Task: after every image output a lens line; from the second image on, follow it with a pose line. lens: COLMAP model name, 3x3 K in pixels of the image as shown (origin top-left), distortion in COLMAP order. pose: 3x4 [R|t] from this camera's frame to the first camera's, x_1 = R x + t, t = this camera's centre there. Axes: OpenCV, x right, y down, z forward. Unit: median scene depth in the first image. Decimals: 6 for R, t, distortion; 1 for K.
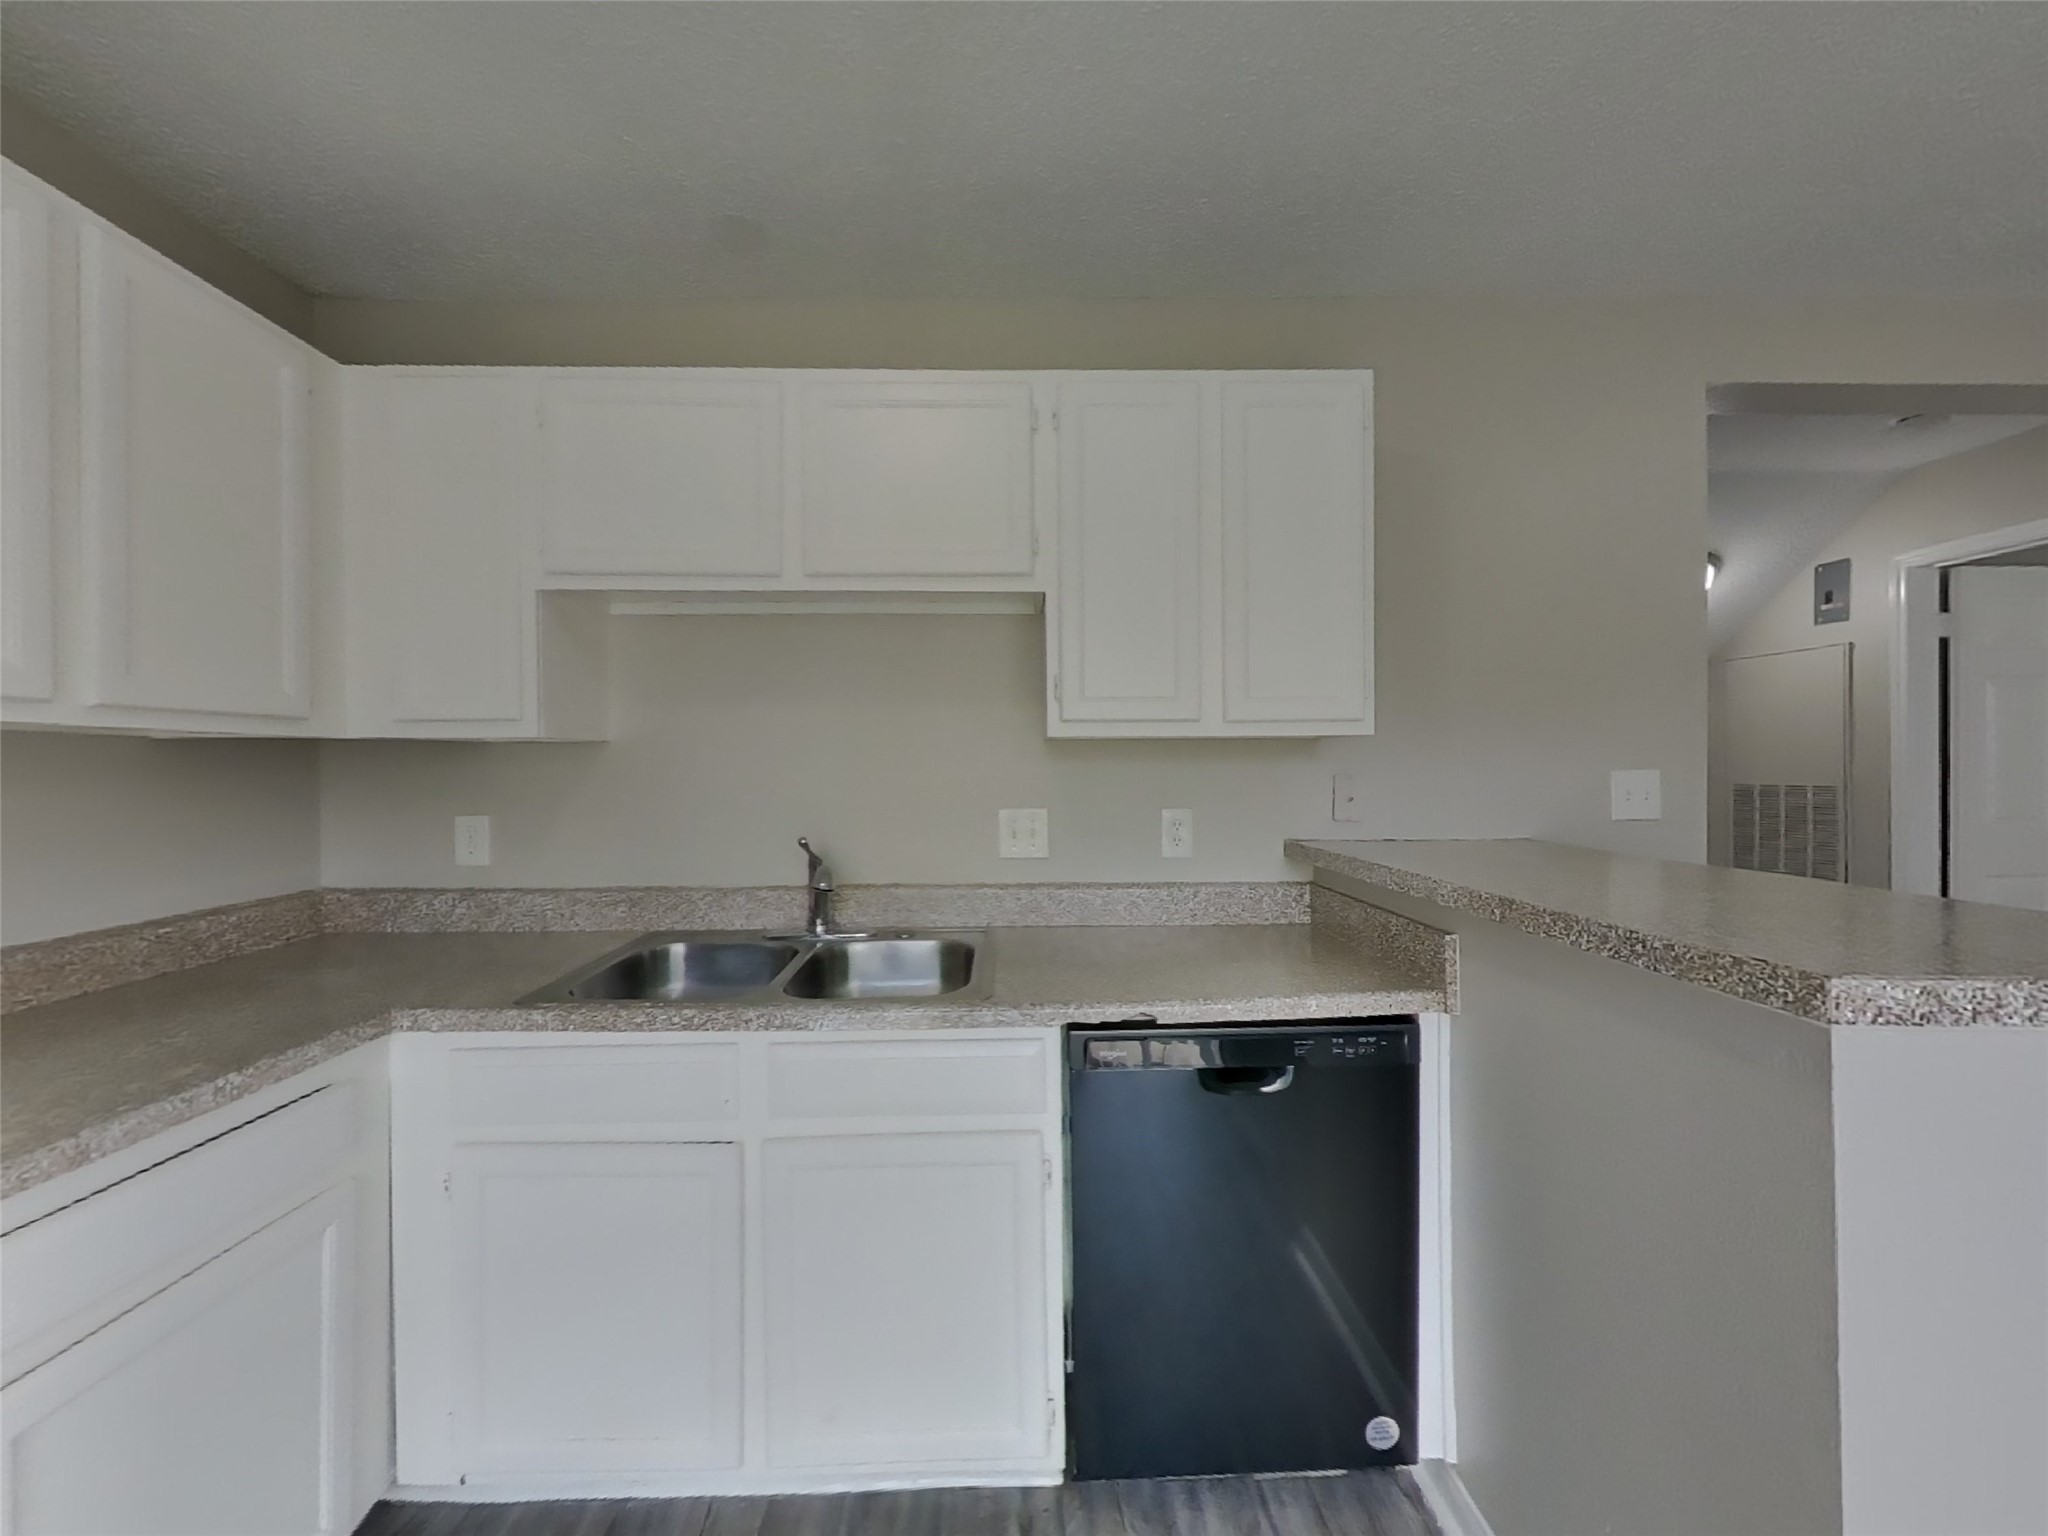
lens RADIAL K [[800.1, 0, 1024.0], [0, 800.1, 768.0], [0, 0, 1]] dist [-0.000566, 0.000054]
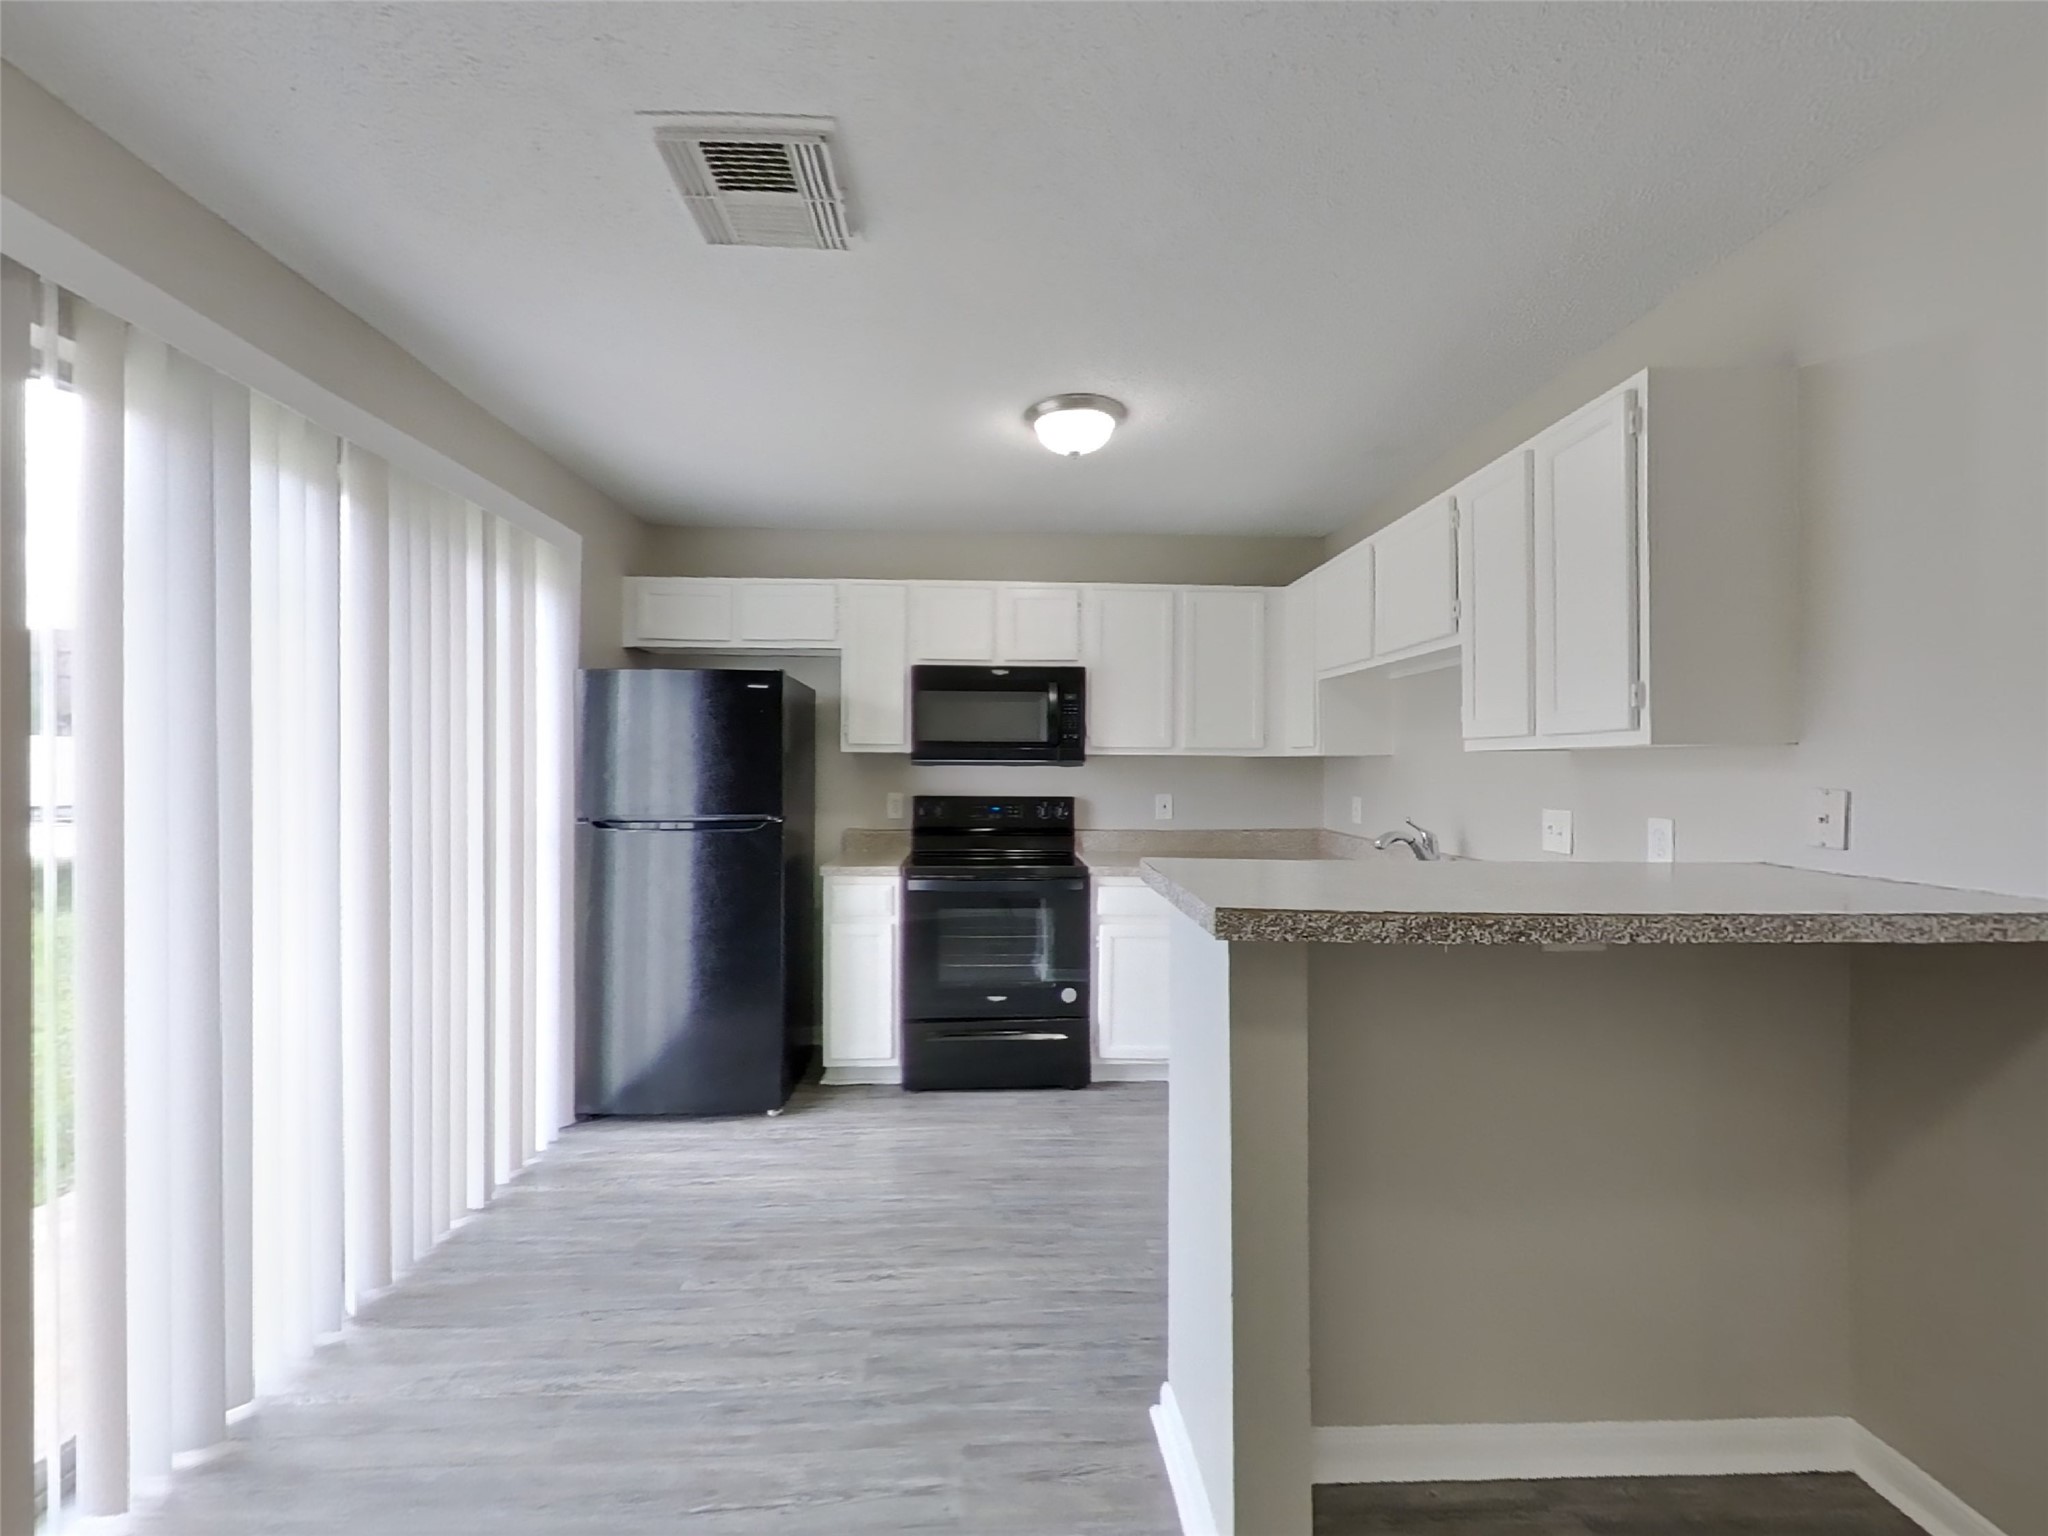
lens RADIAL K [[800.1, 0, 1024.0], [0, 800.1, 768.0], [0, 0, 1]] dist [-0.000566, 0.000054]
pose [[0.022735, 0.000520, -0.999741, 1.274435], [-0.014181, 0.999899, 0.000197, 0.004305], [0.999641, 0.014173, 0.022740, 0.223125]]
